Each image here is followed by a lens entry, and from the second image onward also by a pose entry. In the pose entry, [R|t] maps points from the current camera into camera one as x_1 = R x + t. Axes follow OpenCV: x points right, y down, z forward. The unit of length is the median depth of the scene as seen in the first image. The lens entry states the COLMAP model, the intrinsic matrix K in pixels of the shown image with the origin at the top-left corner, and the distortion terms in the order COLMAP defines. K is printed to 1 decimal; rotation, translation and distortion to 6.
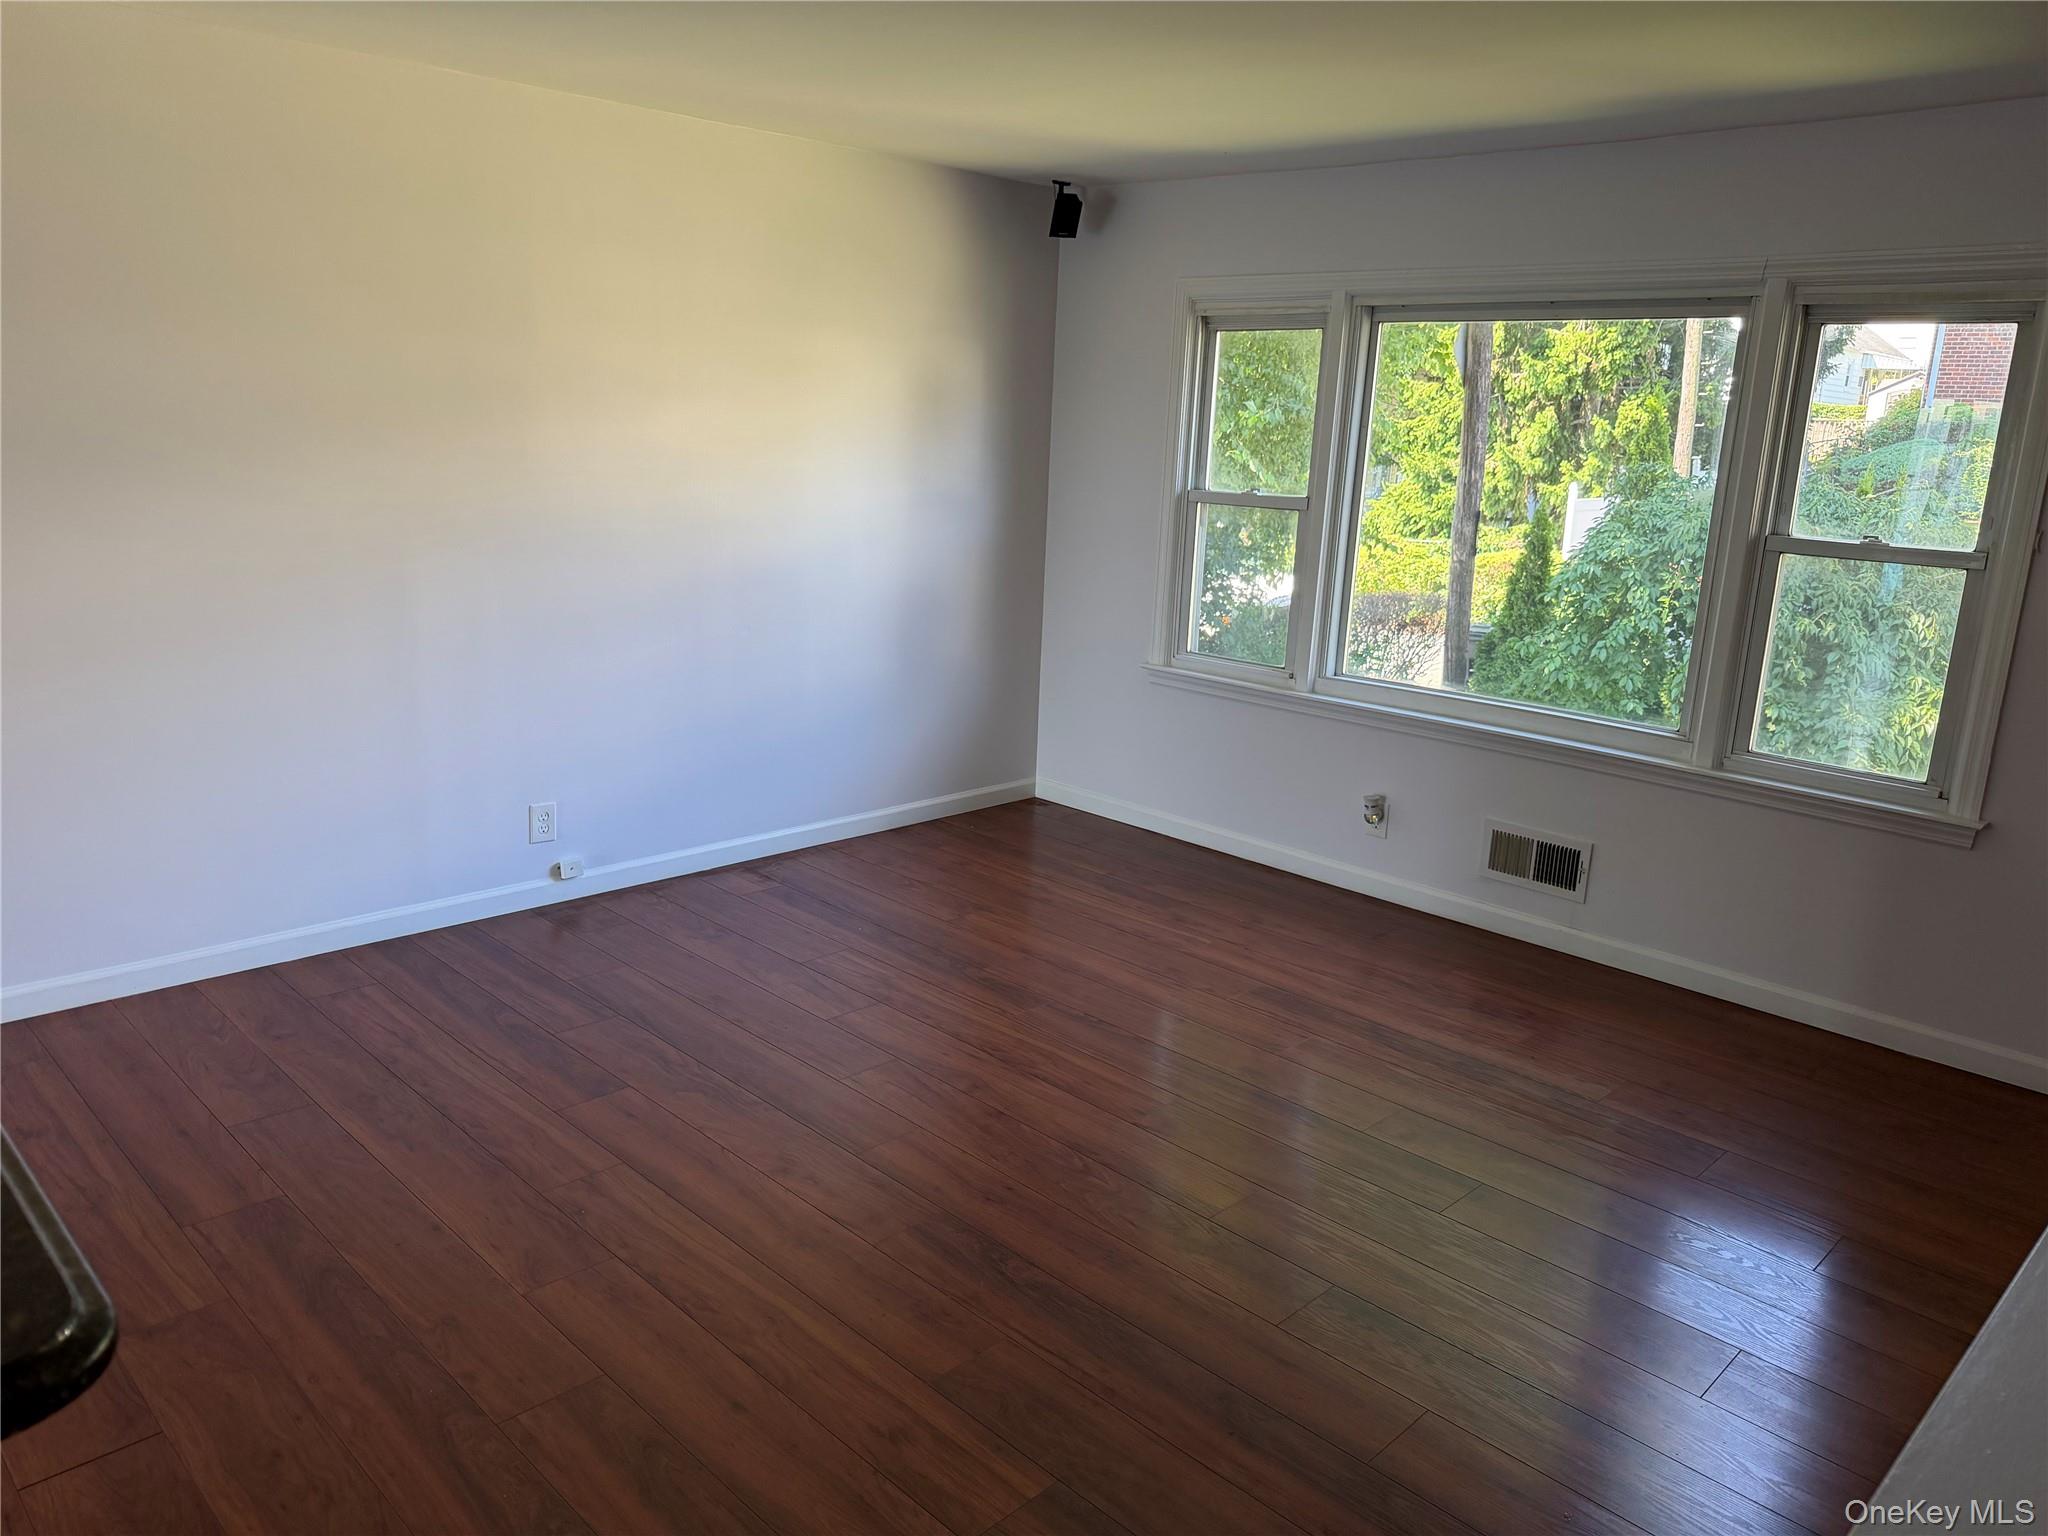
lens RADIAL K [[1455.4, 0, 1024.0], [0, 1455.4, 768.0], [0, 0, 1]] dist [0.066492, -0.103103]
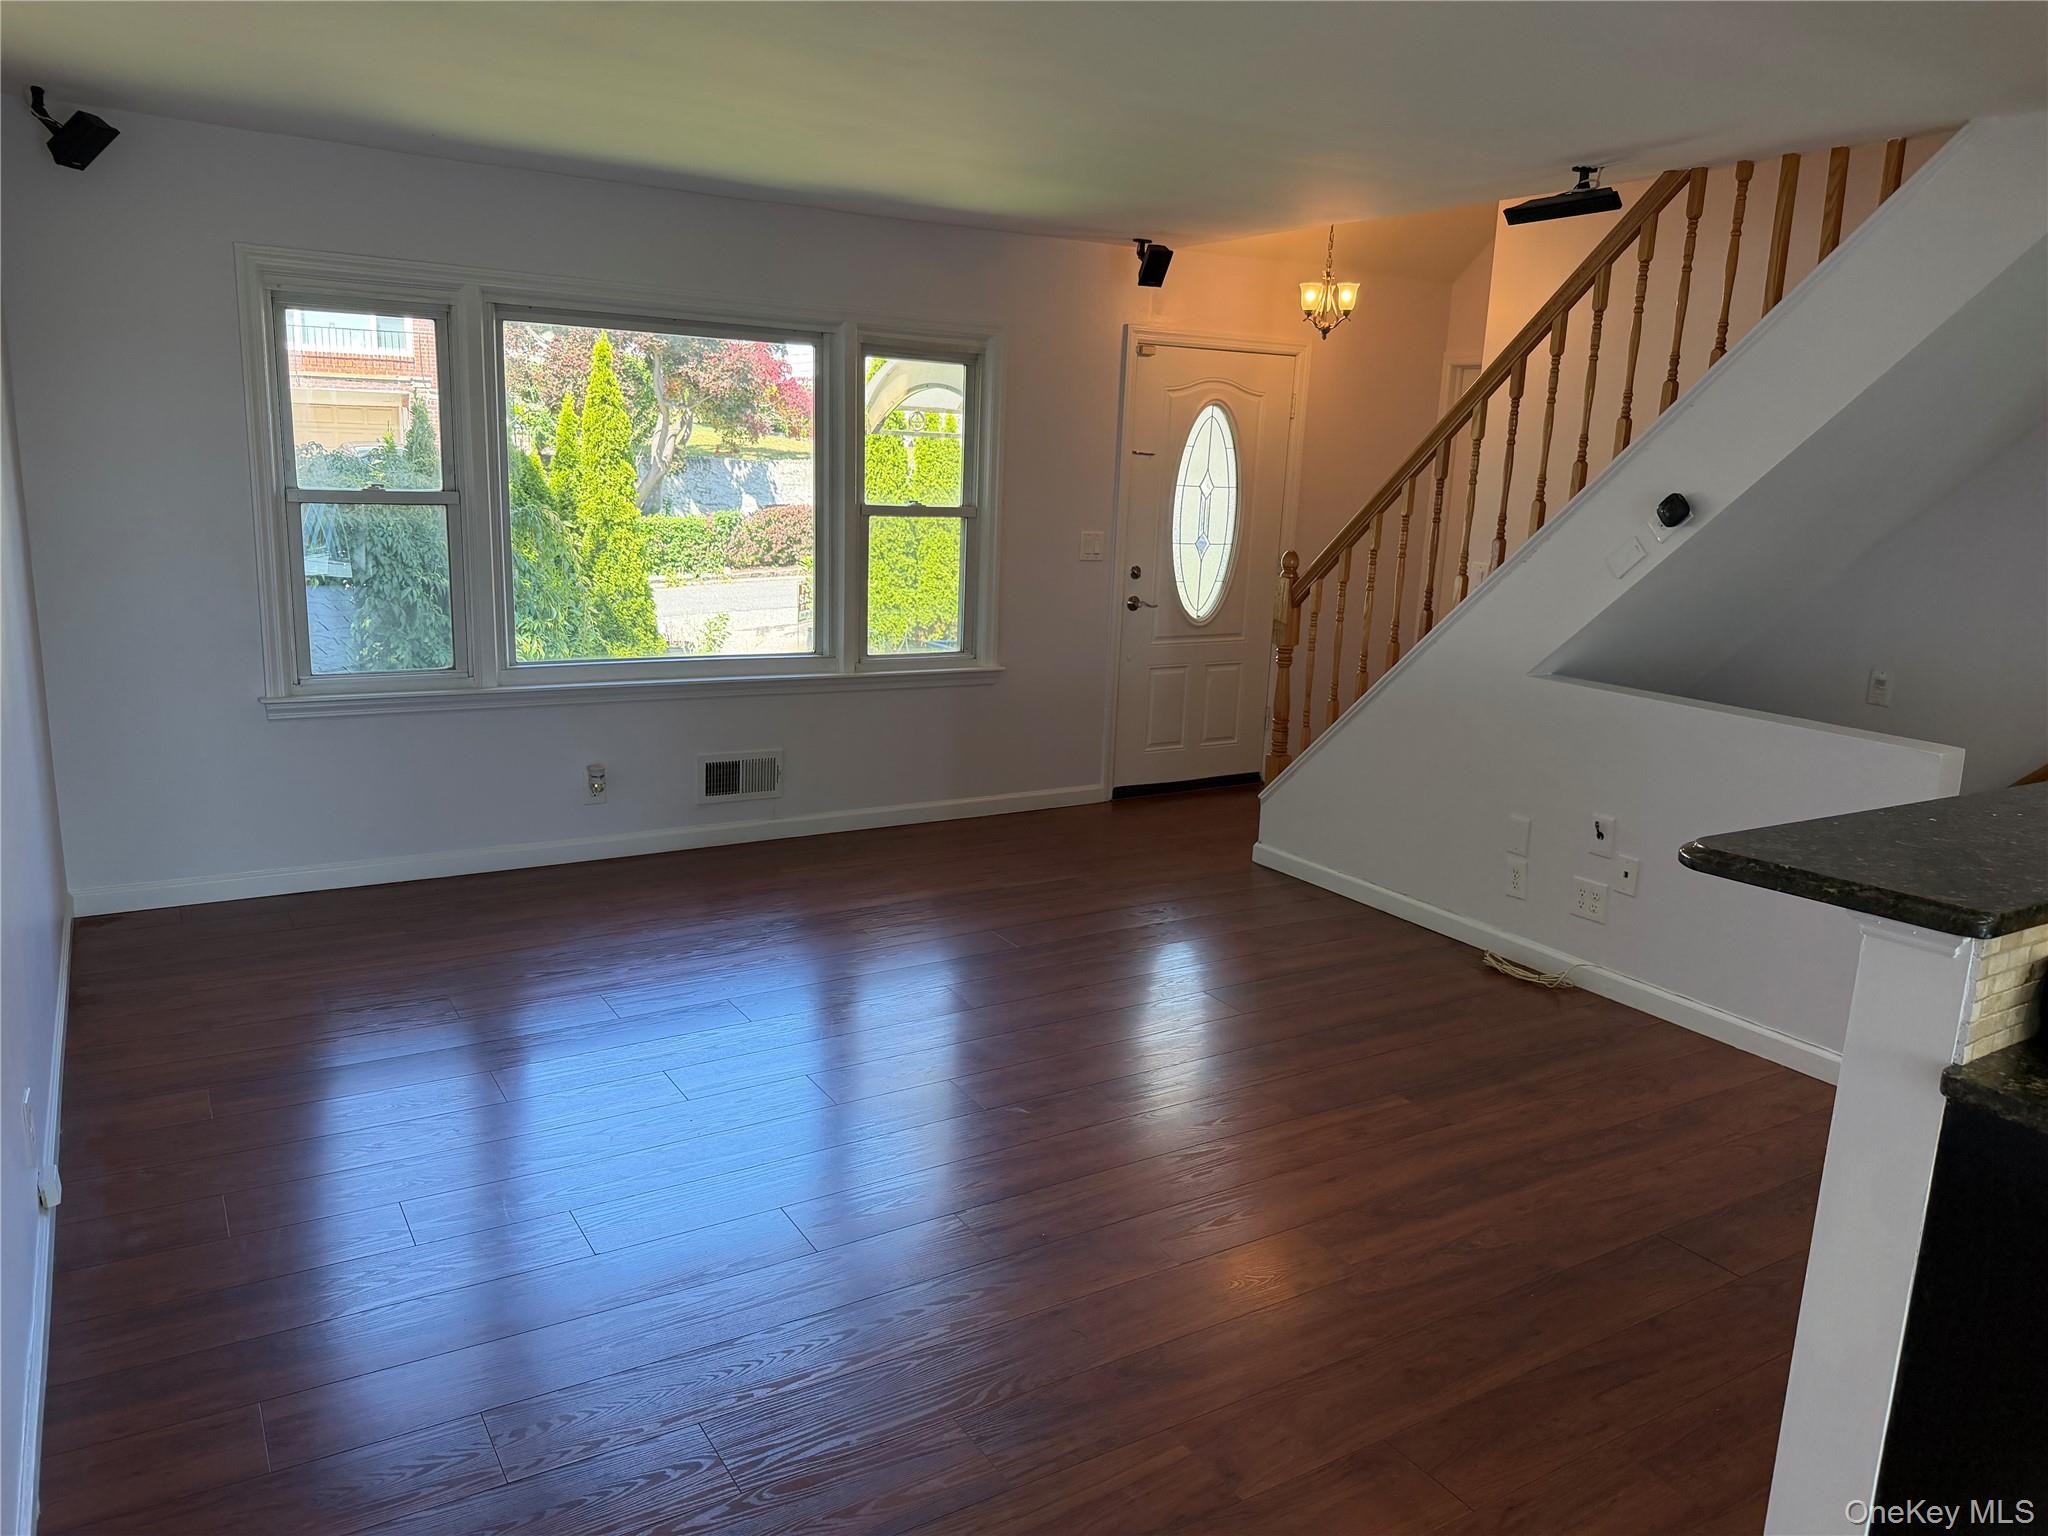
lens RADIAL K [[1405.8, 0, 1031.0], [0, 1405.8, 787.5], [0, 0, 1]] dist [0.081178, -0.092076]
pose [[0.231866, -0.252241, 0.939475, -0.849901], [0.202127, 0.957208, 0.207116, -0.148729], [-0.951516, 0.141870, 0.272929, 0.514465]]
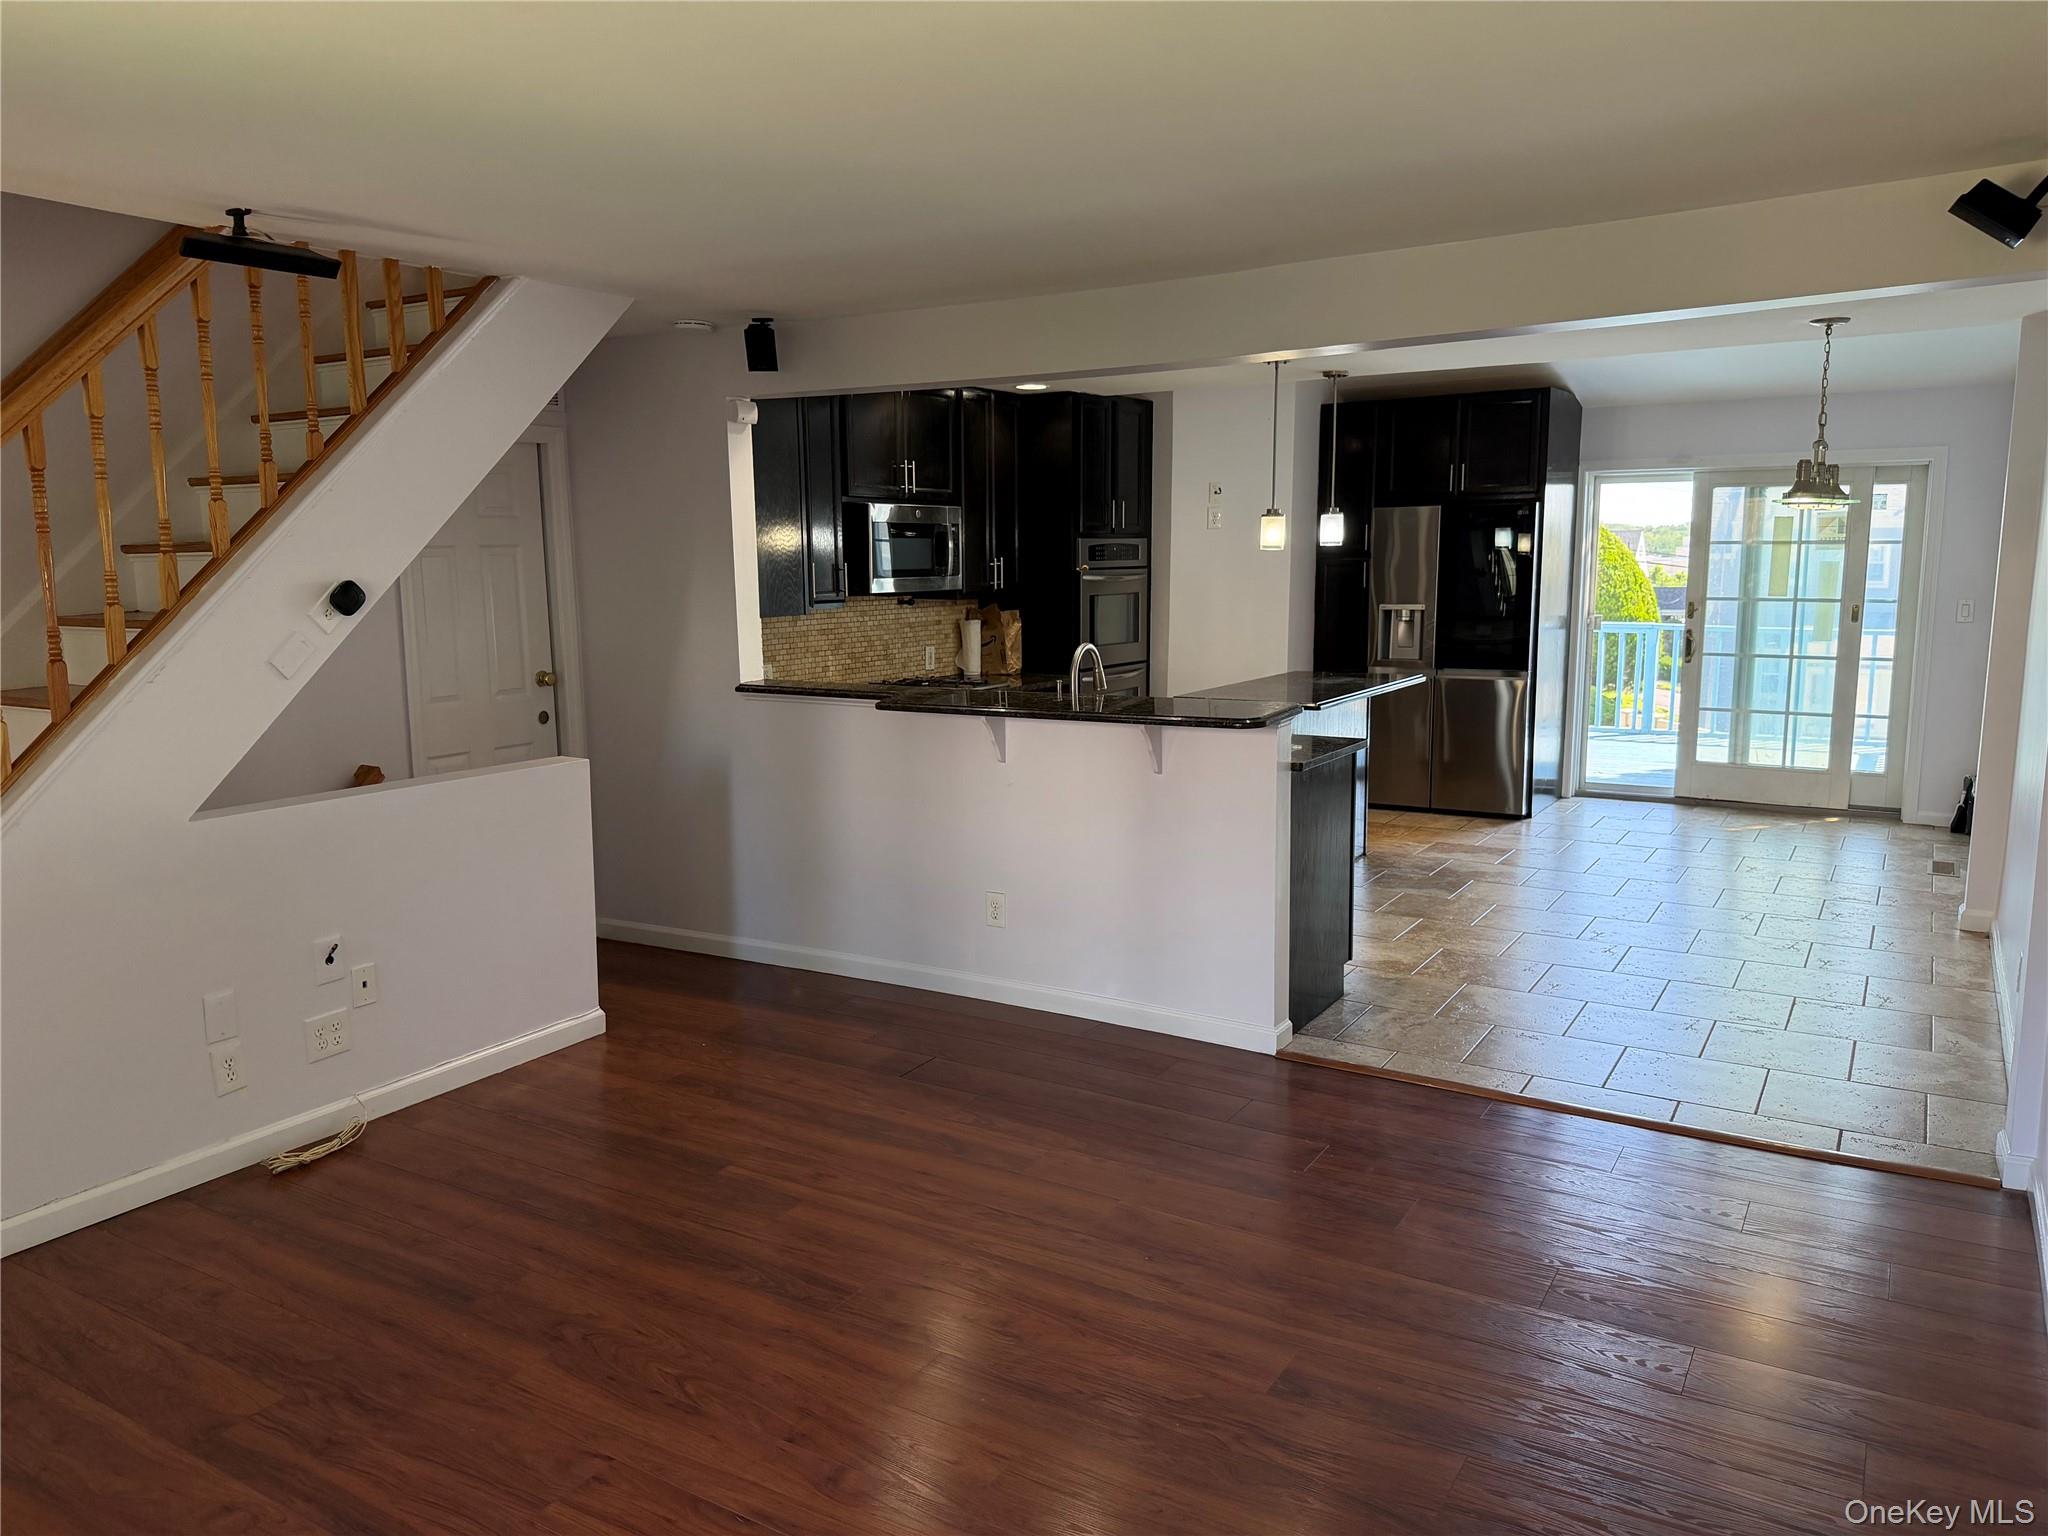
lens RADIAL K [[1455.4, 0, 1024.0], [0, 1455.4, 768.0], [0, 0, 1]] dist [0.066492, -0.103103]
pose [[-0.973364, 0.005669, -0.229194, 0.033621], [-0.080204, 0.928107, 0.363572, -0.326022], [0.214778, 0.372270, -0.902932, 1.366096]]
